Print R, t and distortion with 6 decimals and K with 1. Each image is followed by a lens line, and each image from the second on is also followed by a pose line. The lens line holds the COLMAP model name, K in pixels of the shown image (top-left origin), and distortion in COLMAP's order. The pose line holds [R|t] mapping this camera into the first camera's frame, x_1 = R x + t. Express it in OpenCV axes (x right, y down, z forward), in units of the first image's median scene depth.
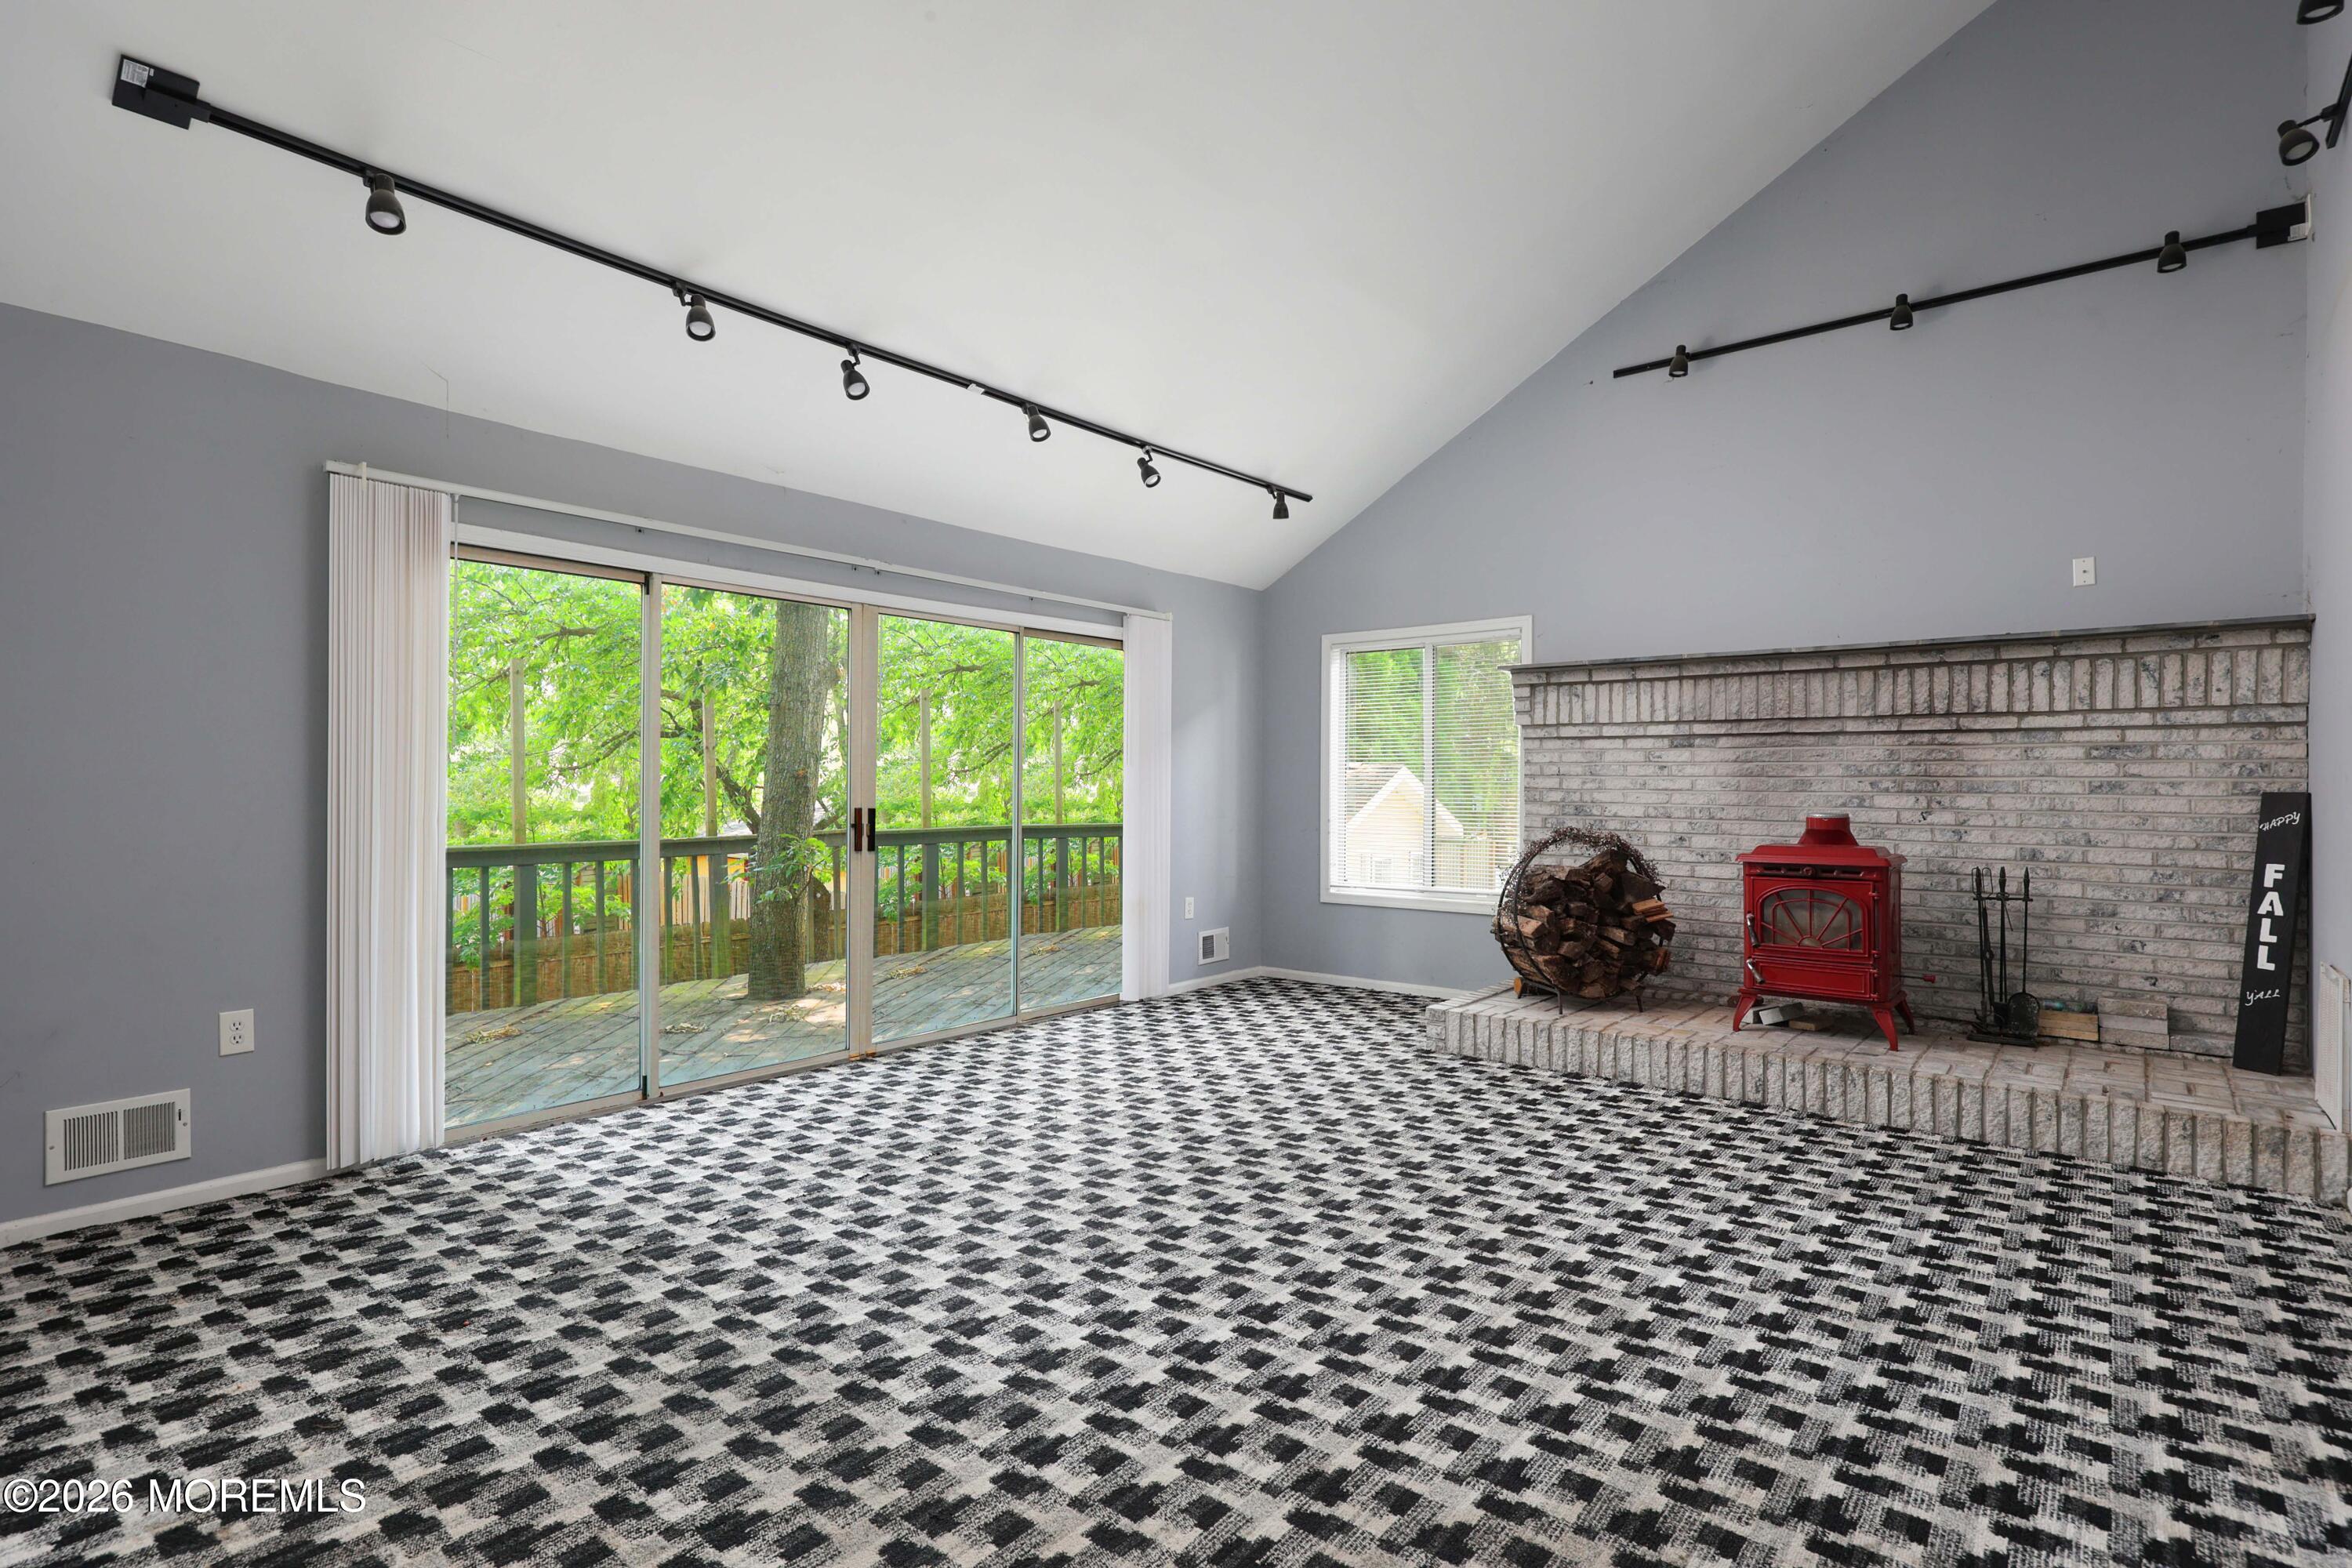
lens RADIAL K [[1177.2, 0, 1178.2], [0, 1177.2, 783.9], [0, 0, 1]] dist [0.004344, 0.000374]
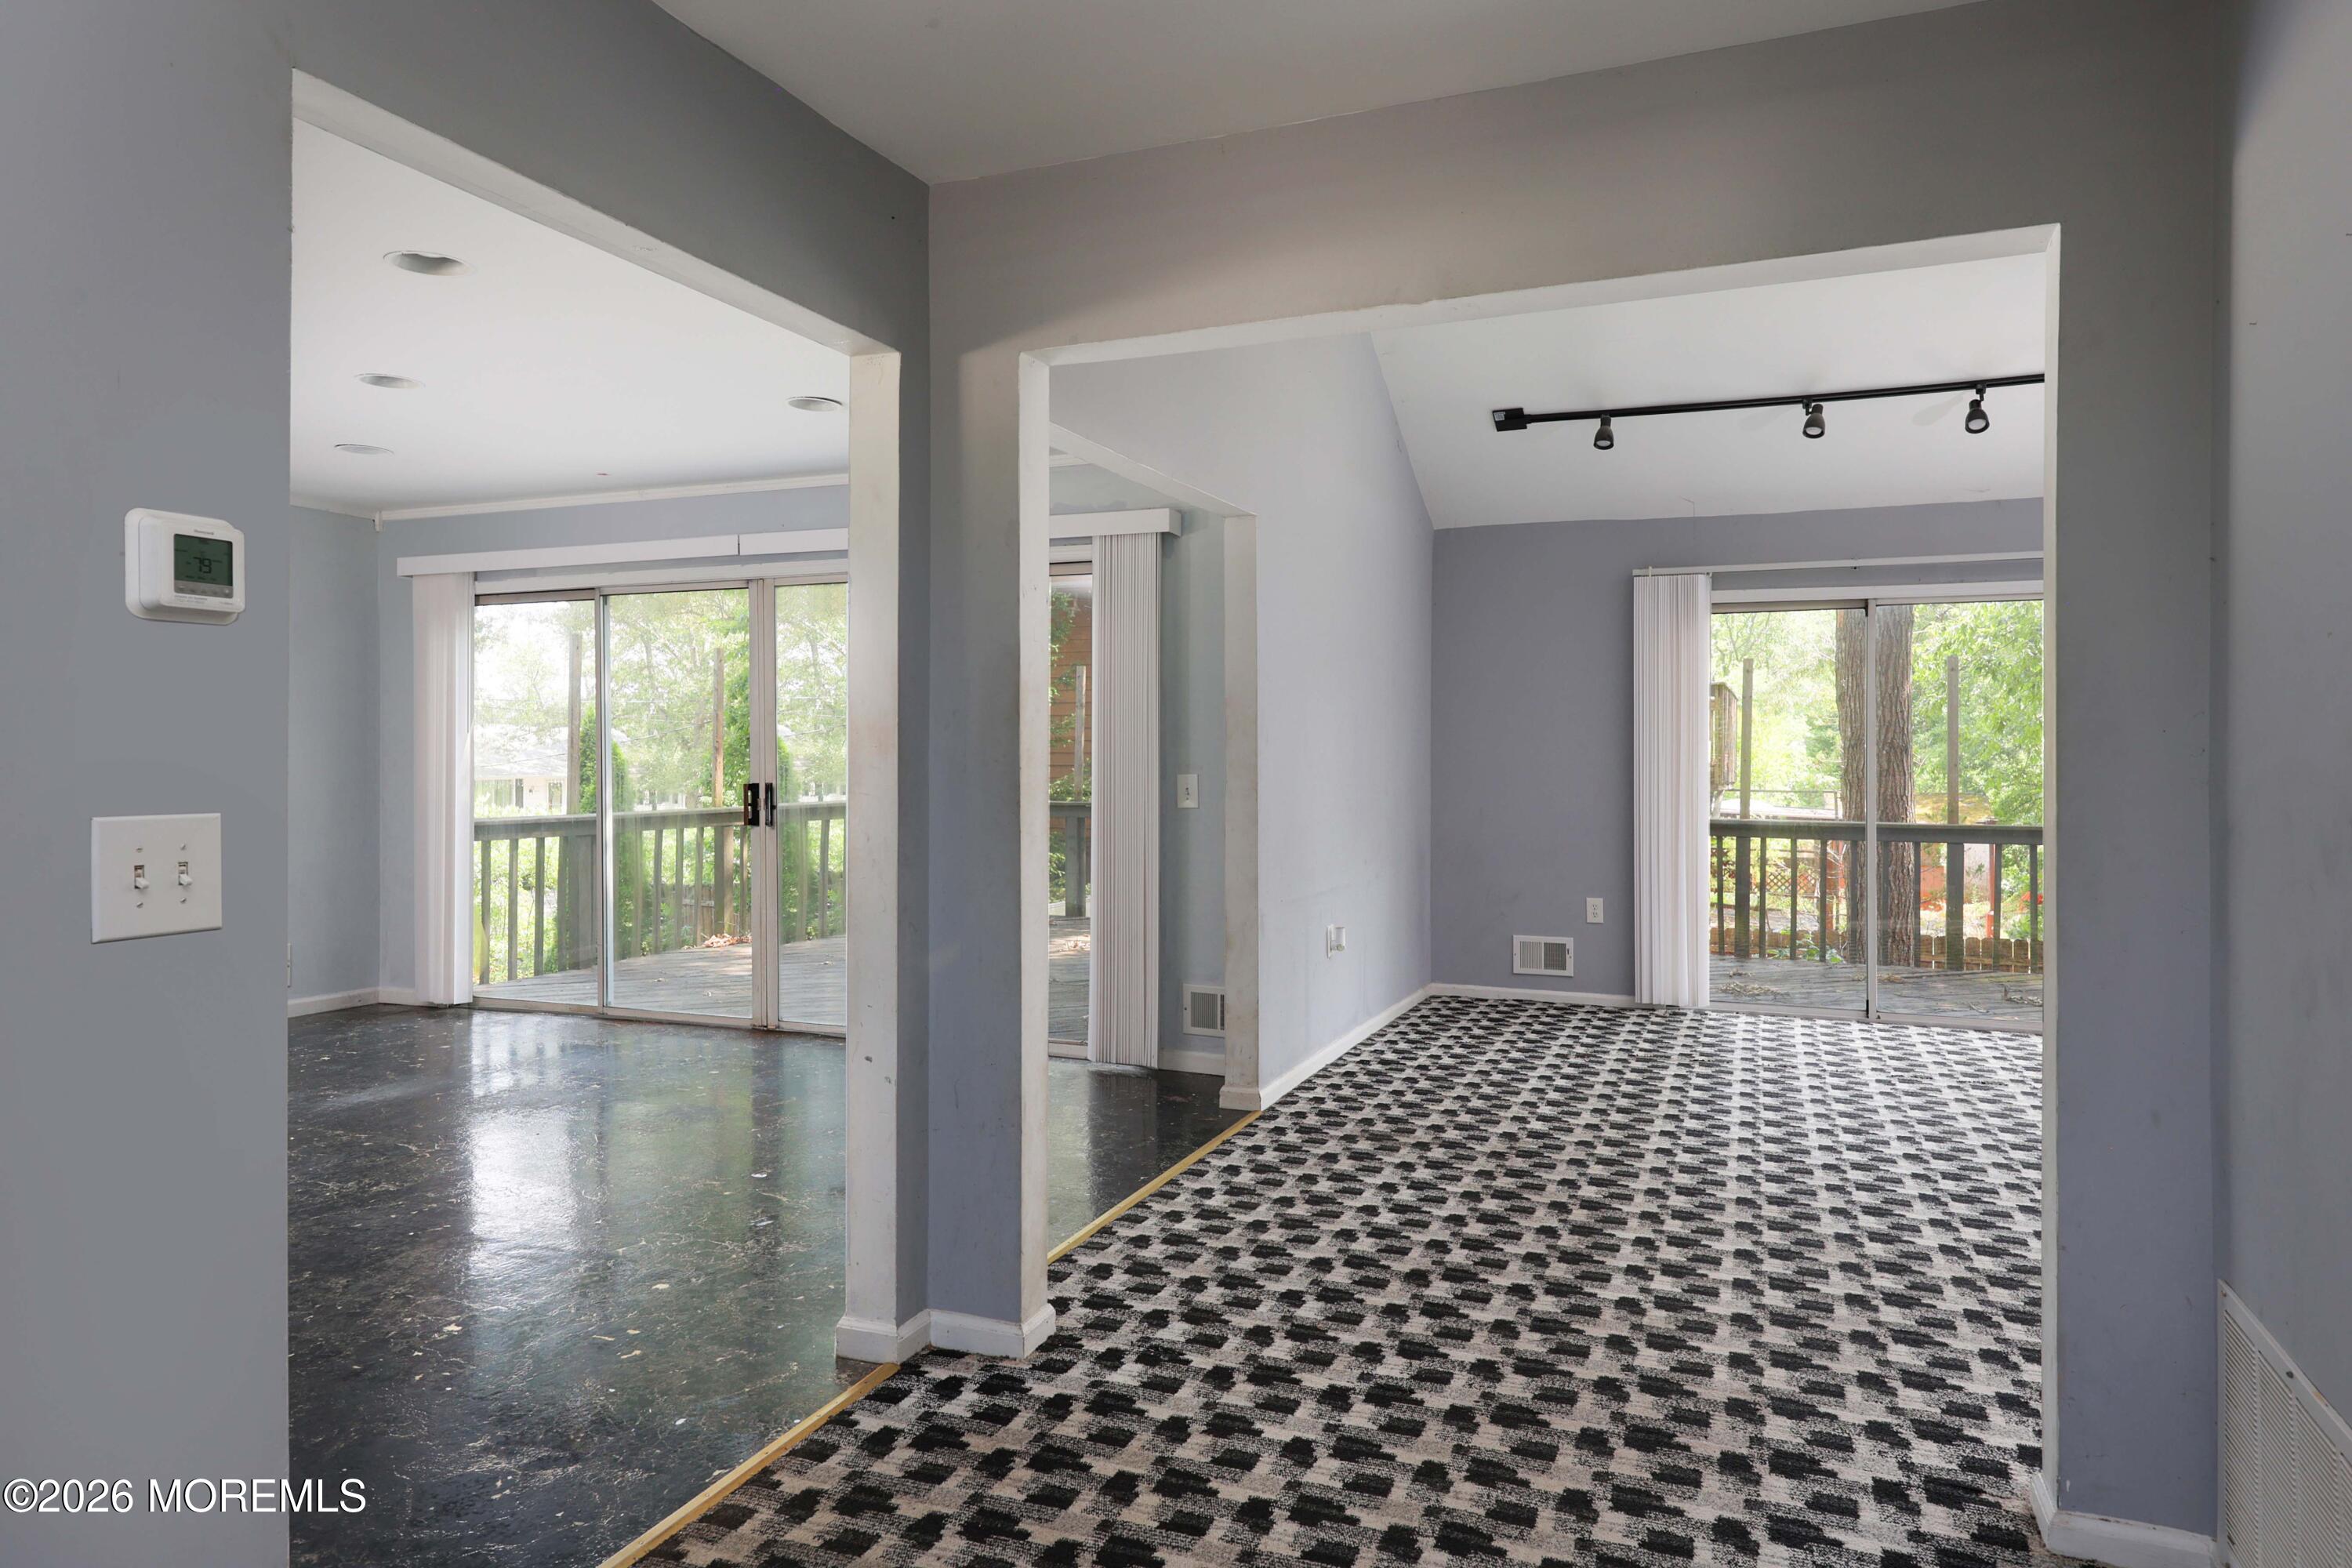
lens RADIAL K [[1476.4, 0, 1175.2], [0, 1476.4, 775.1], [0, 0, 1]] dist [0.000549, 0.000042]
pose [[0.268638, 0.006285, -0.963221, 1.080368], [-0.004395, 0.999976, 0.005299, 0.003623], [0.963231, 0.002810, 0.268659, -0.164906]]
